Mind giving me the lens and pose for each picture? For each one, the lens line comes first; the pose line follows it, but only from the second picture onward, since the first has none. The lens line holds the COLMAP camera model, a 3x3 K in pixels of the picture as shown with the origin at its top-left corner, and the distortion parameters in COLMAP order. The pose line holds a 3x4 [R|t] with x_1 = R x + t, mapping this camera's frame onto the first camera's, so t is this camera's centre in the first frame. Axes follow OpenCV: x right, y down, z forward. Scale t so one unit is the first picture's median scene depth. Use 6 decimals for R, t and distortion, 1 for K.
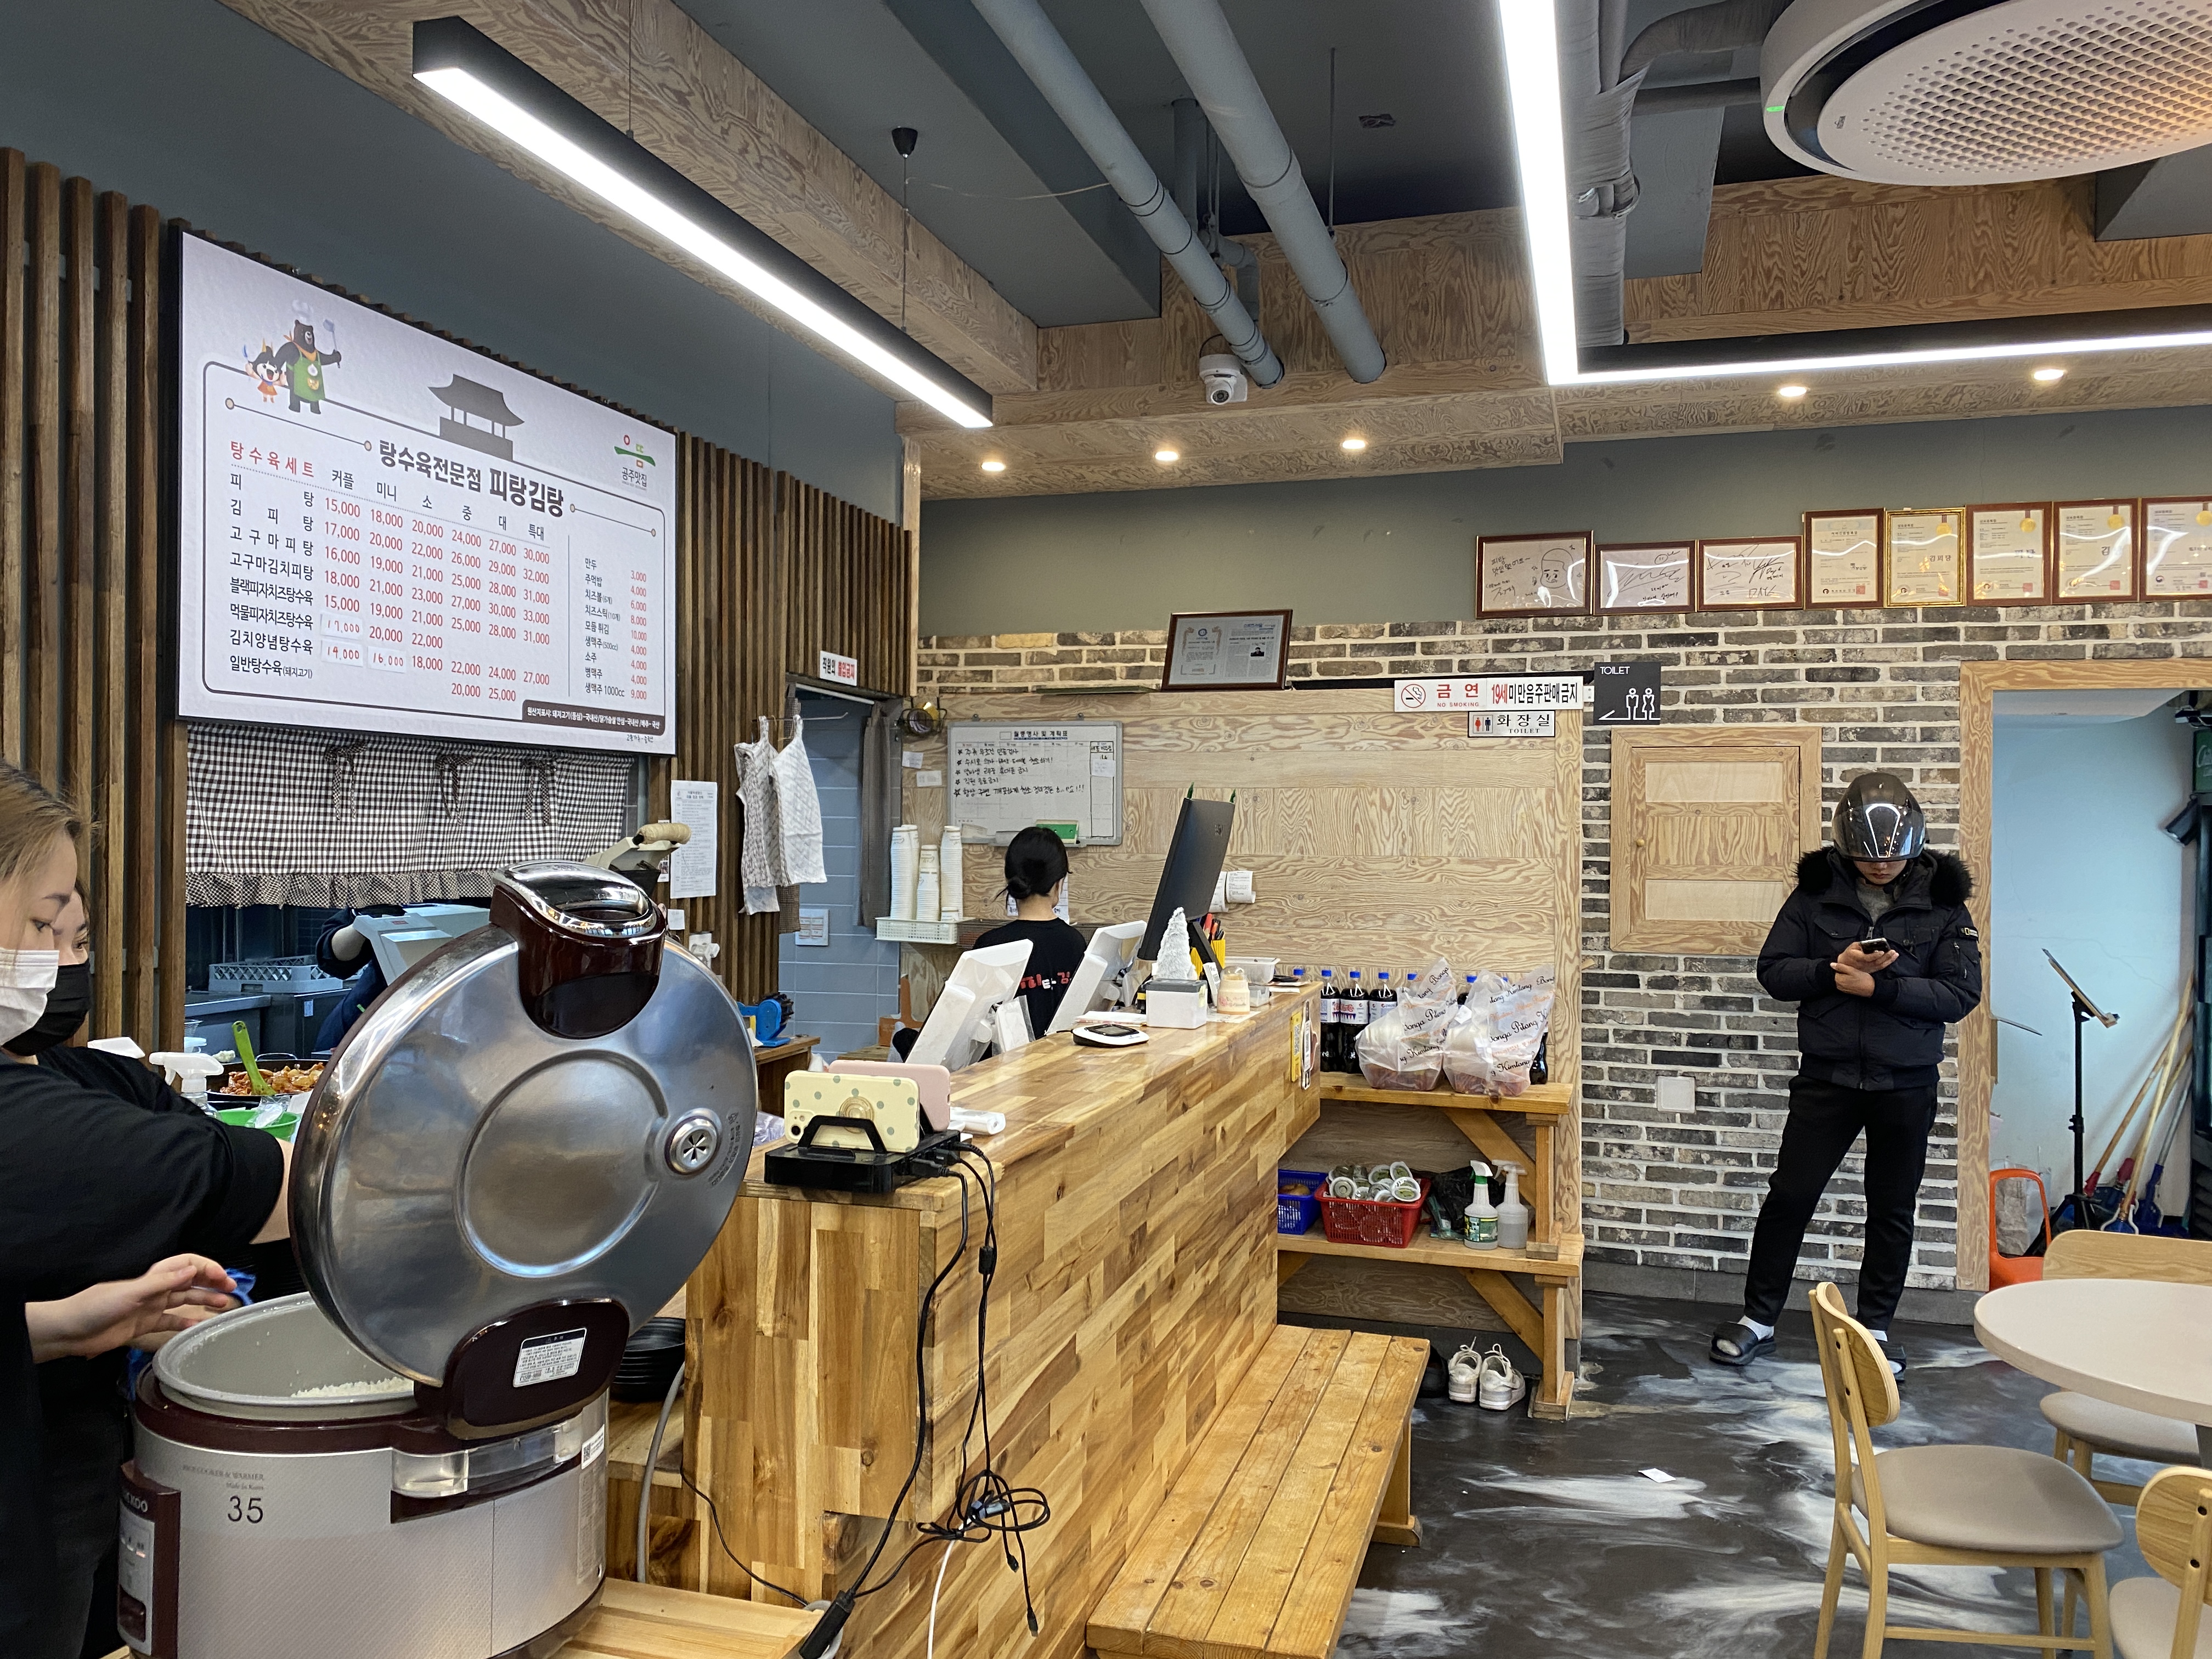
lens RADIAL K [[1667.5, 0, 1107.0], [0, 1667.5, 833.2], [0, 0, 1]] dist [0.043976, -0.048217]
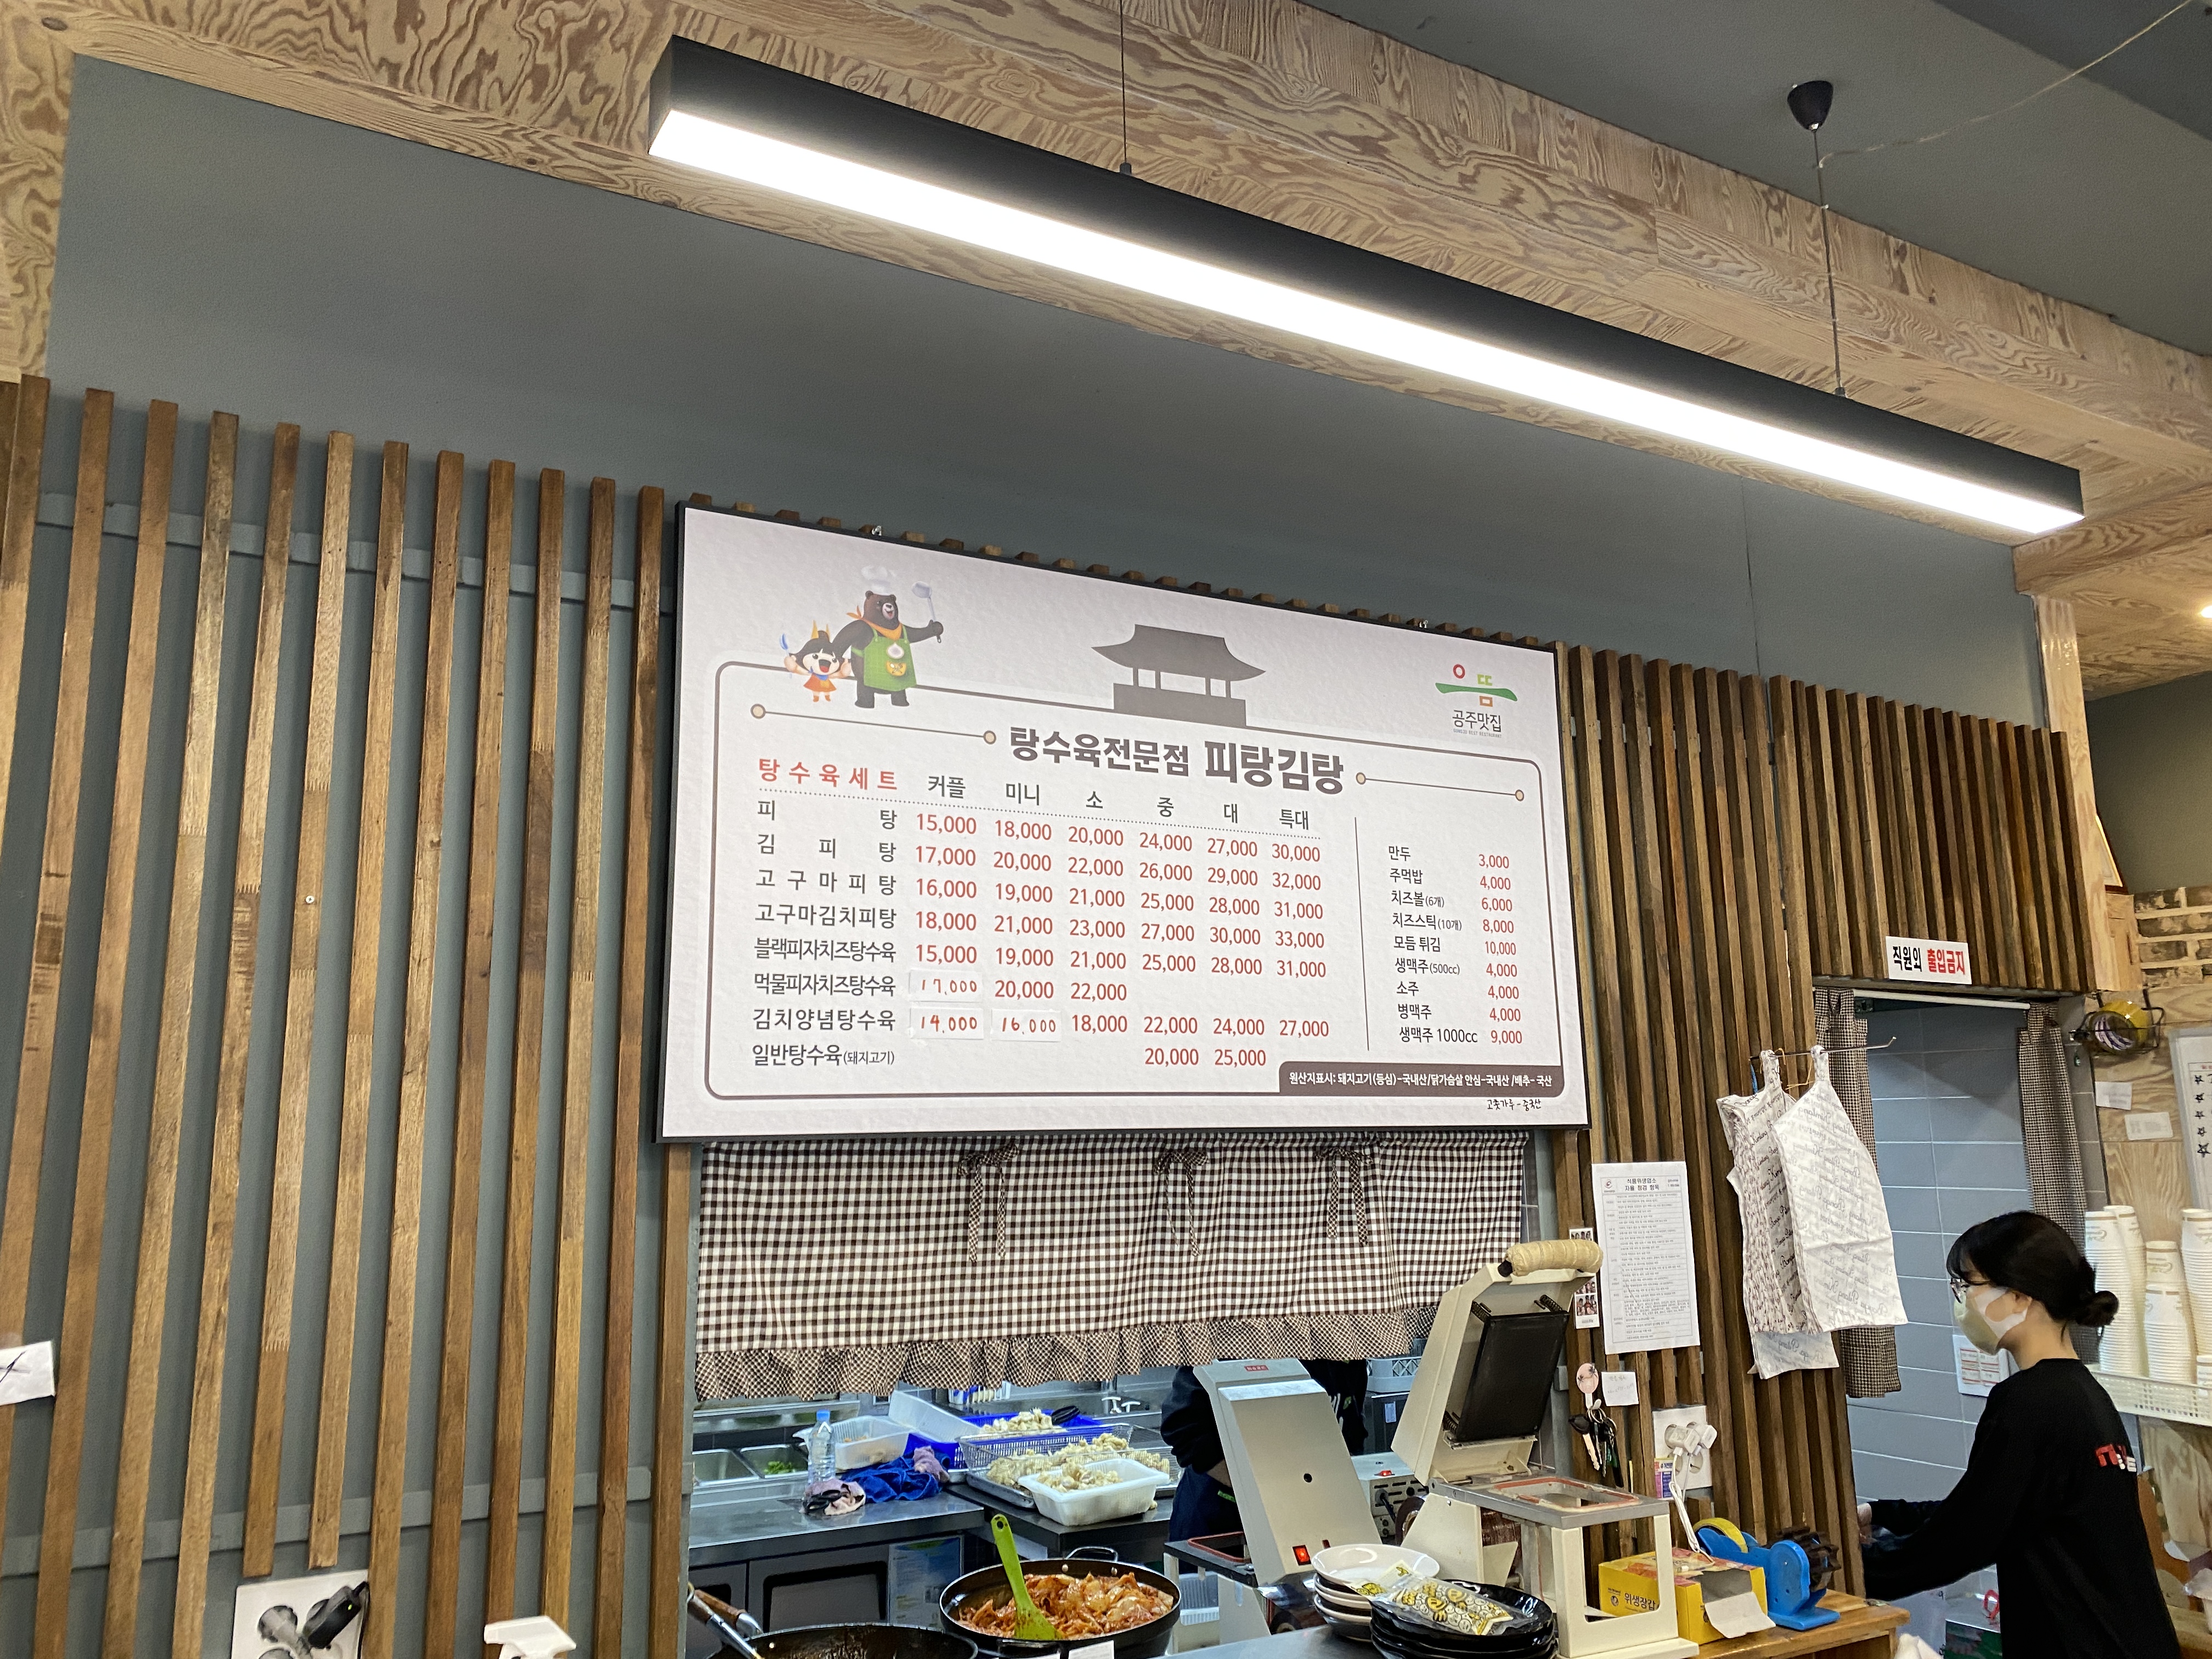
lens RADIAL K [[1667.5, 0, 1086.1], [0, 1667.5, 818.3], [0, 0, 1]] dist [0.043976, -0.048217]
pose [[0.721951, -0.155186, -0.674317, 0.063004], [0.020997, 0.978990, -0.202823, -0.037945], [0.691625, 0.132270, 0.710042, 0.418743]]
